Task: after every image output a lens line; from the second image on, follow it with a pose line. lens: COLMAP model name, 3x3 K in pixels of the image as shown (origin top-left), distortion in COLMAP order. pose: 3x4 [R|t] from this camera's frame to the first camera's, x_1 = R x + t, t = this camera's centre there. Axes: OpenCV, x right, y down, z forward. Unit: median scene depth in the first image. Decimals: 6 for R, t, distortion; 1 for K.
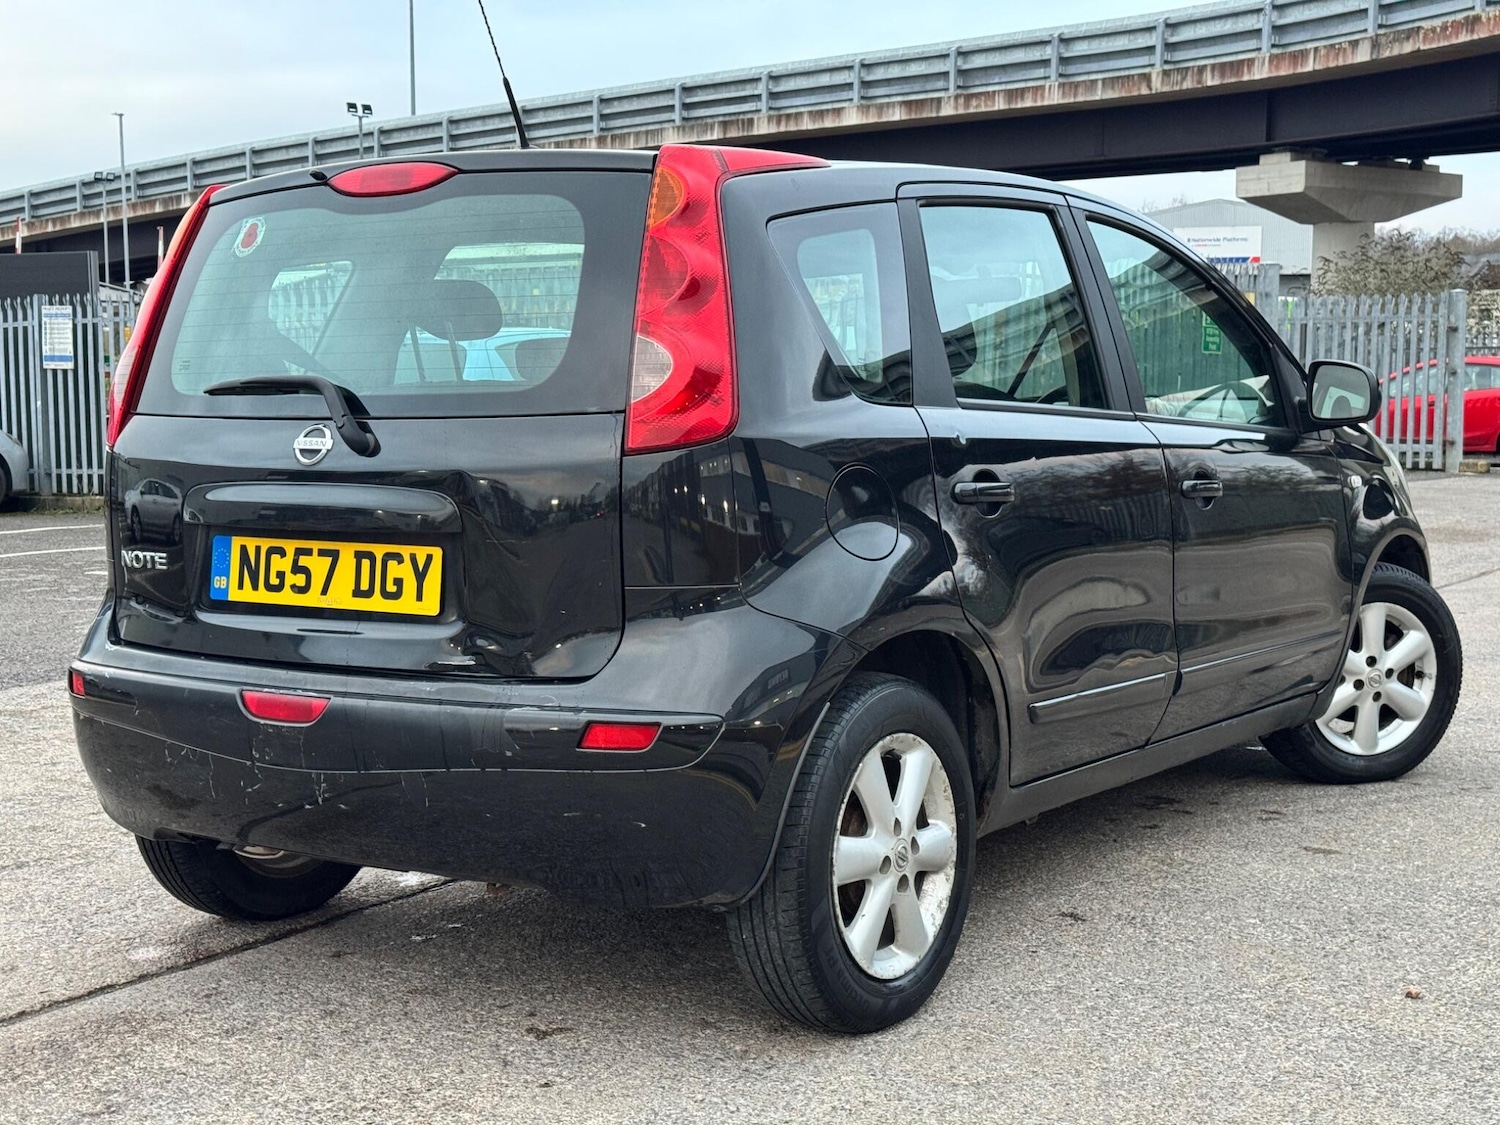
lens RADIAL K [[2094.3, 0, 743.9], [0, 2094.3, 558.6], [0, 0, 1]] dist [0.109279, 0.000000]
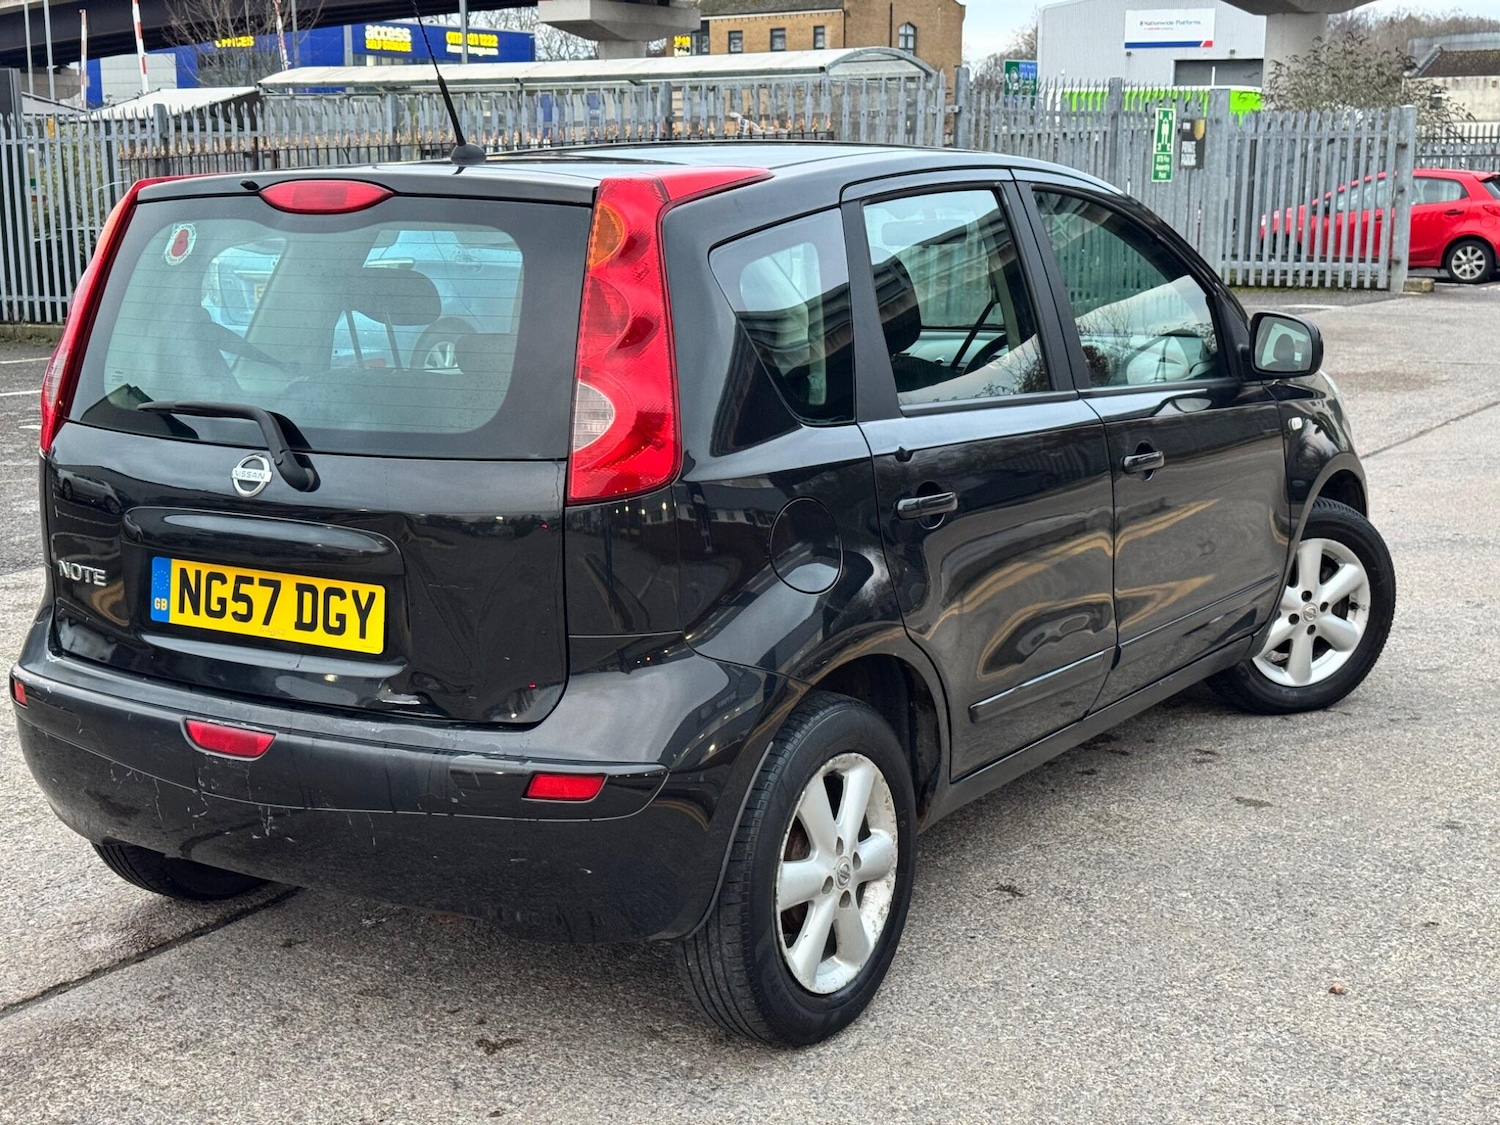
lens RADIAL K [[2094.3, 0, 745.0], [0, 2094.3, 565.0], [0, 0, 1]] dist [0.109279, 0.000000]
pose [[0.999651, -0.004734, 0.025982, 0.001511], [0.002074, 0.994835, 0.101485, -0.110464], [-0.026328, -0.101395, 0.994498, 0.003170]]
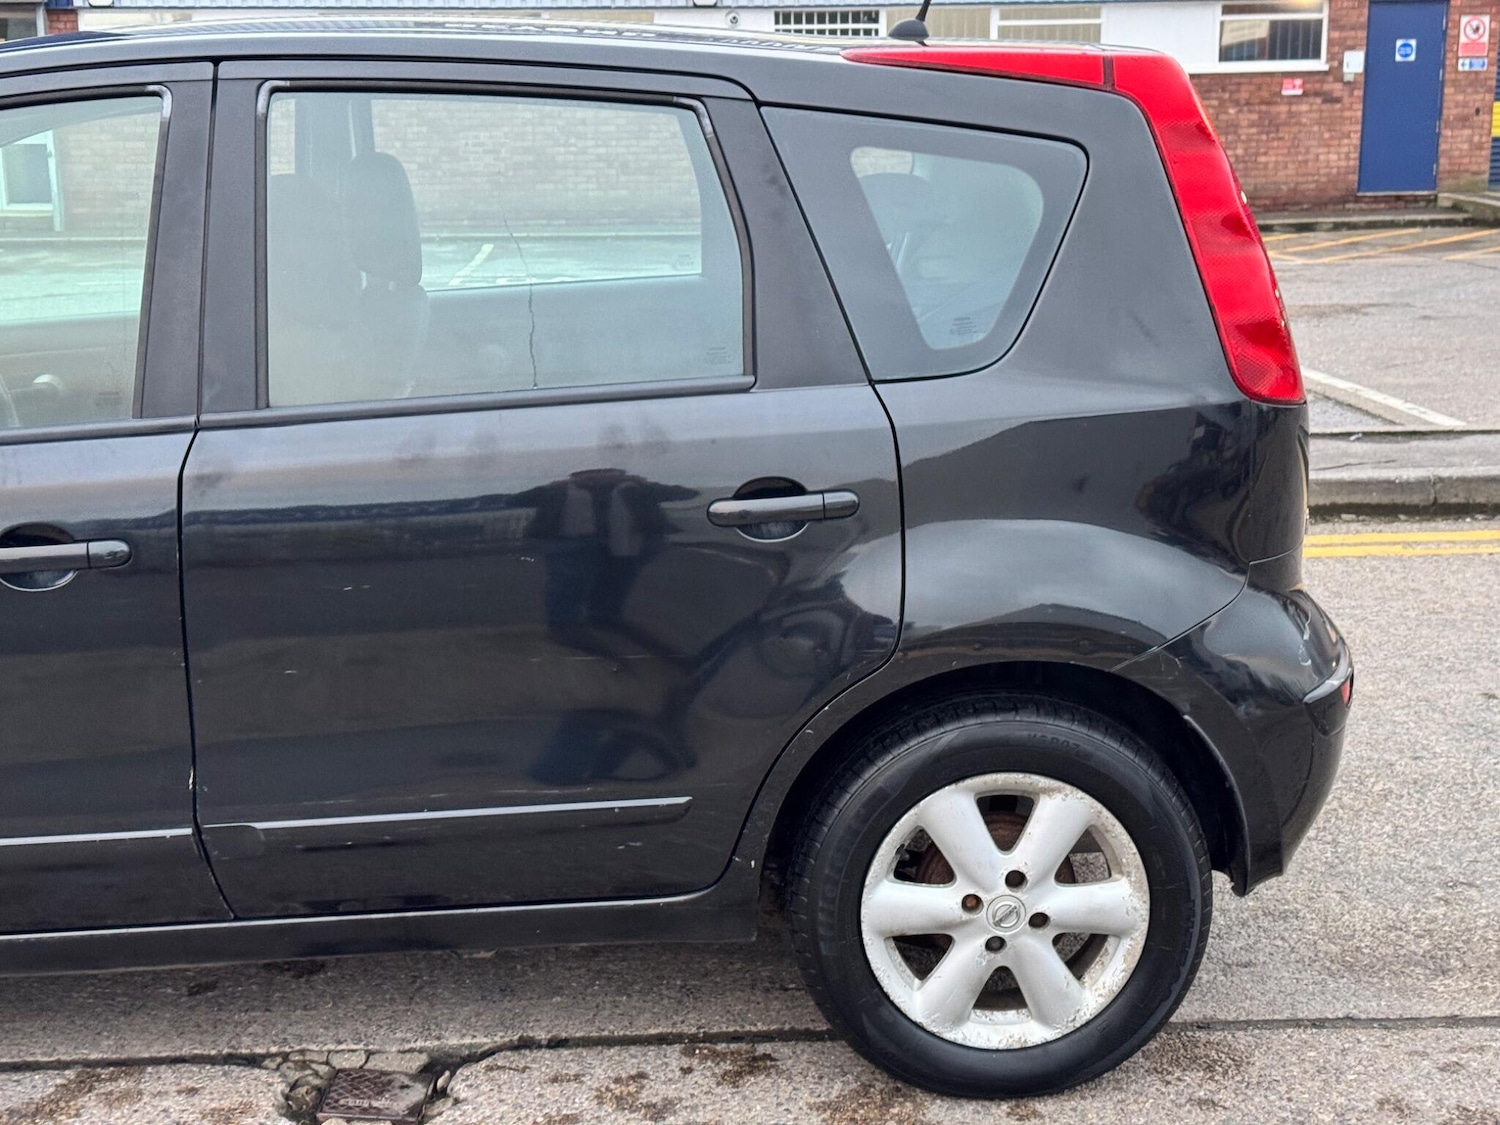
lens RADIAL K [[2094.3, 0, 757.0], [0, 2094.3, 556.1], [0, 0, 1]] dist [0.109279, 0.000000]
pose [[-0.628907, -0.157400, 0.761381, -0.852280], [0.081323, 0.960603, 0.265759, -0.244675], [-0.773216, 0.229055, -0.591330, 1.796415]]
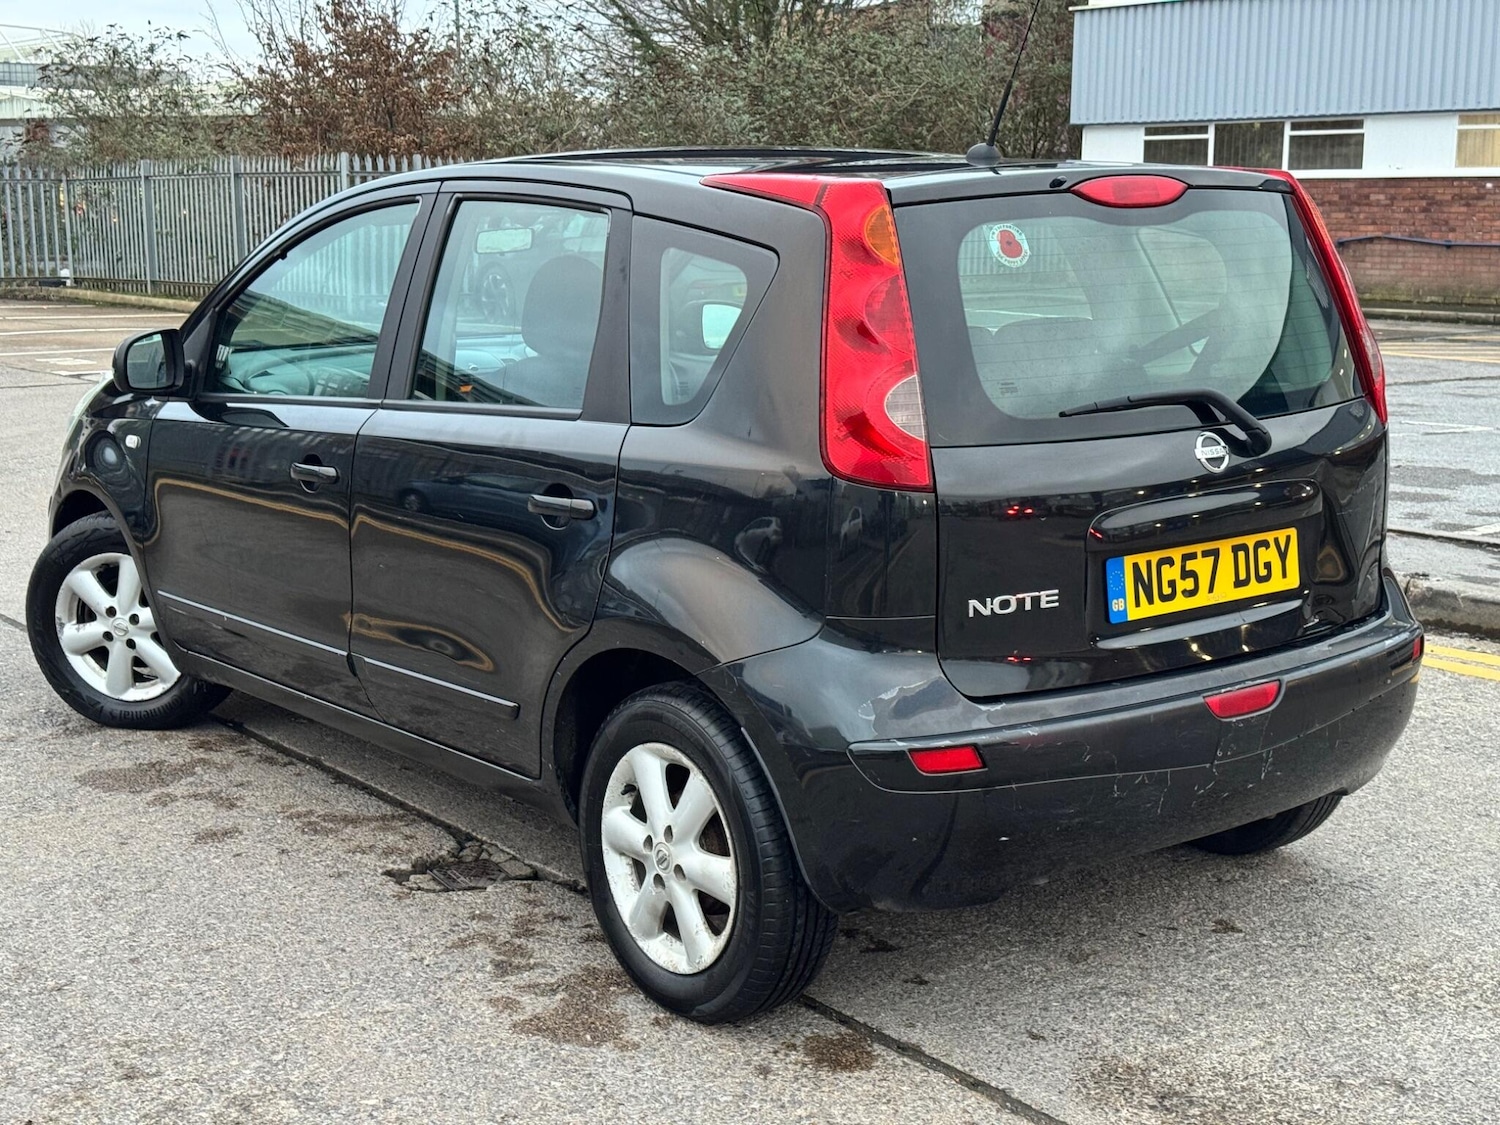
lens RADIAL K [[2094.3, 0, 728.5], [0, 2094.3, 557.5], [0, 0, 1]] dist [0.109279, 0.000000]
pose [[0.300495, -0.160678, 0.940152, -1.250712], [0.086022, 0.986256, 0.141063, -0.168475], [-0.949896, 0.038485, 0.310187, 0.889670]]
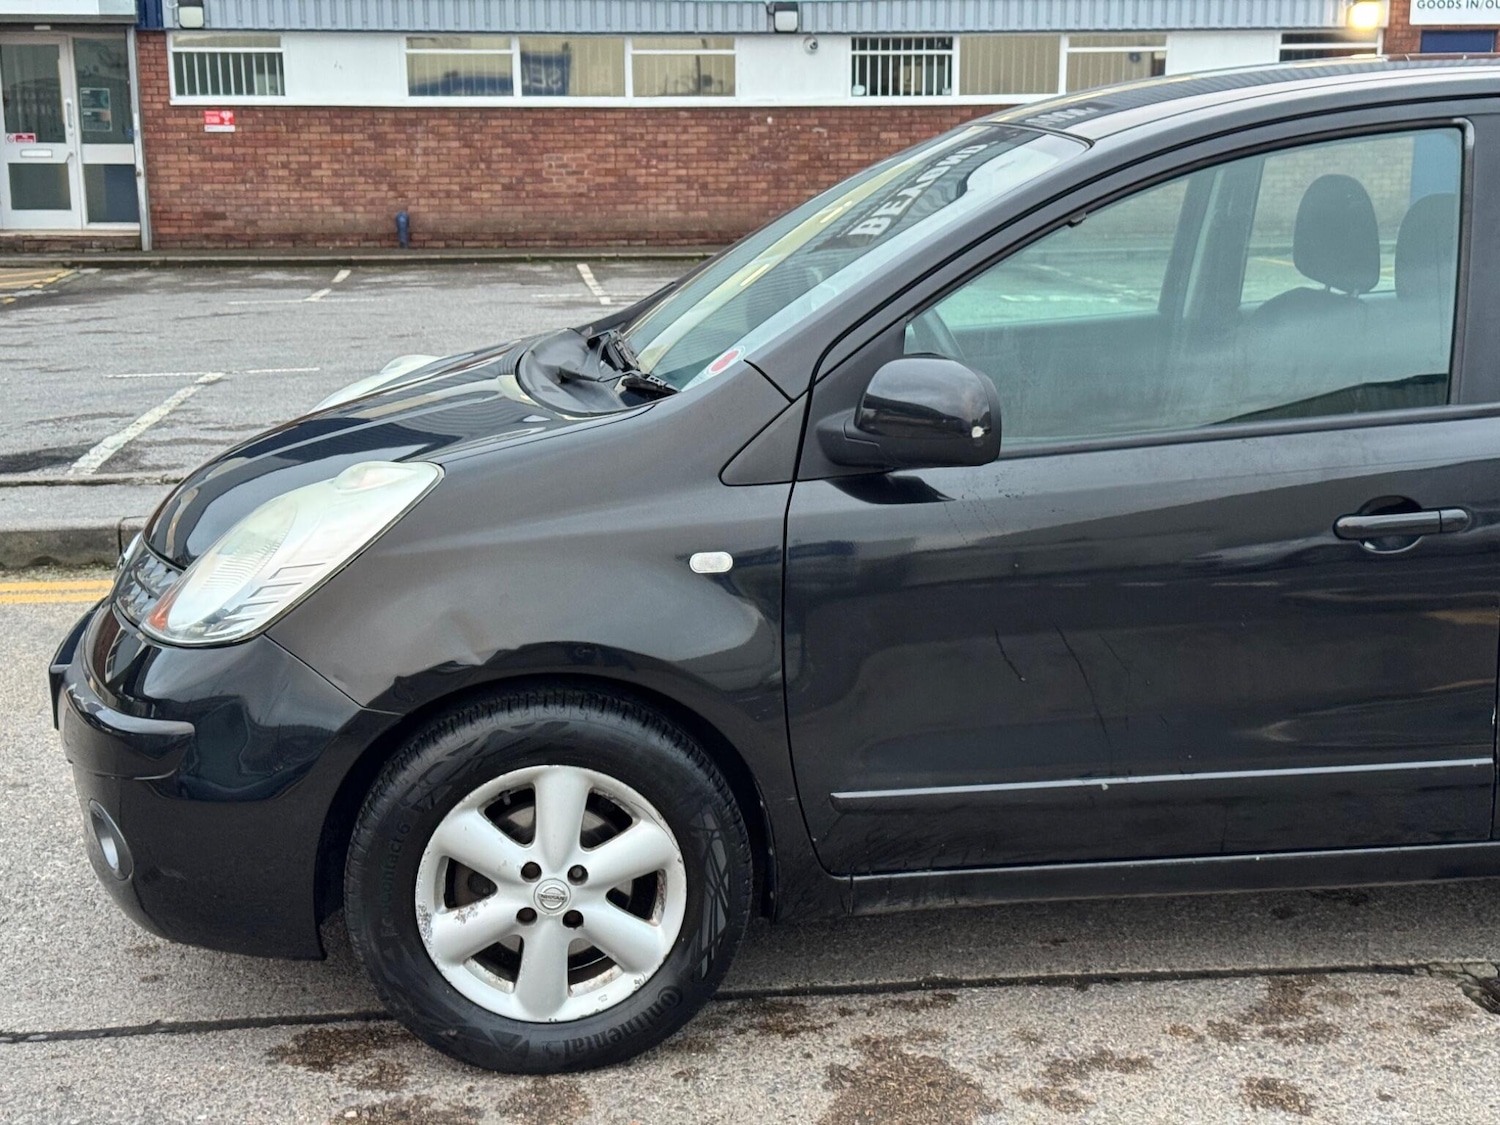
lens RADIAL K [[2094.3, 0, 751.0], [0, 2094.3, 581.2], [0, 0, 1]] dist [0.109279, 0.000000]
pose [[-0.668815, -0.155107, 0.727068, -0.572394], [0.072392, 0.959757, 0.271339, -0.302327], [-0.739896, 0.234110, -0.630672, 2.325111]]
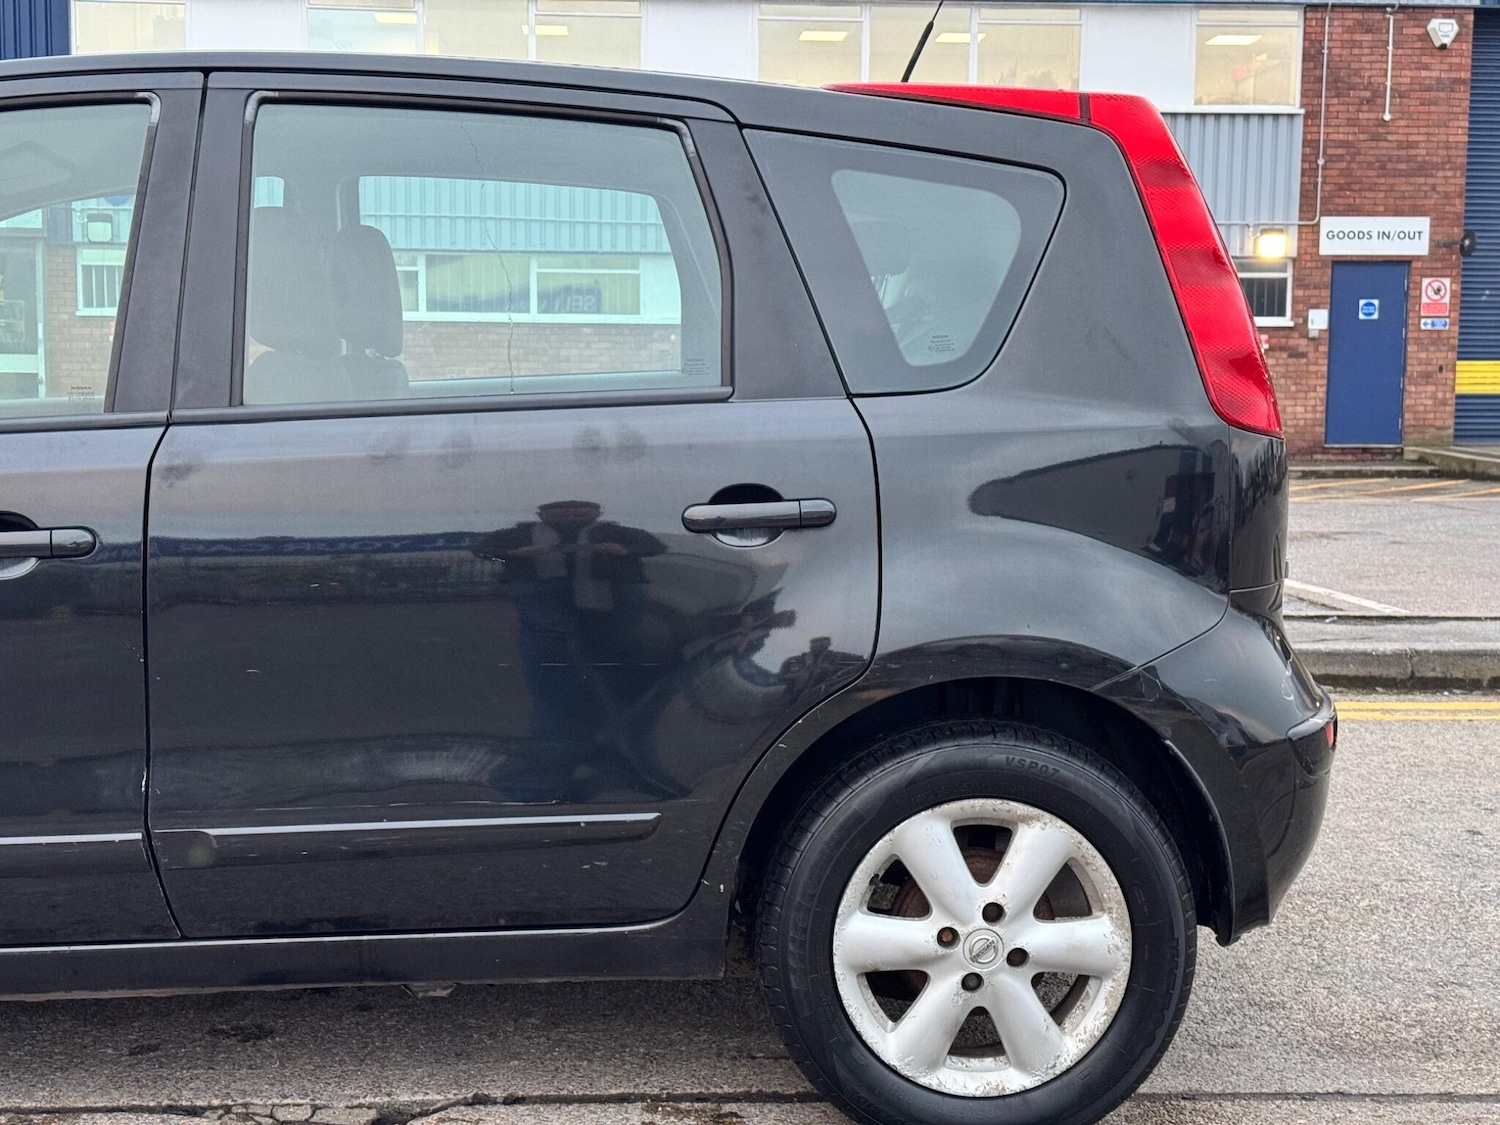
lens RADIAL K [[2094.3, 0, 745.2], [0, 2094.3, 560.8], [0, 0, 1]] dist [0.109279, 0.000000]
pose [[-0.632080, -0.072568, 0.771498, -0.854463], [0.063326, 0.987438, 0.144761, -0.146557], [-0.772311, 0.140356, -0.619544, 1.807734]]
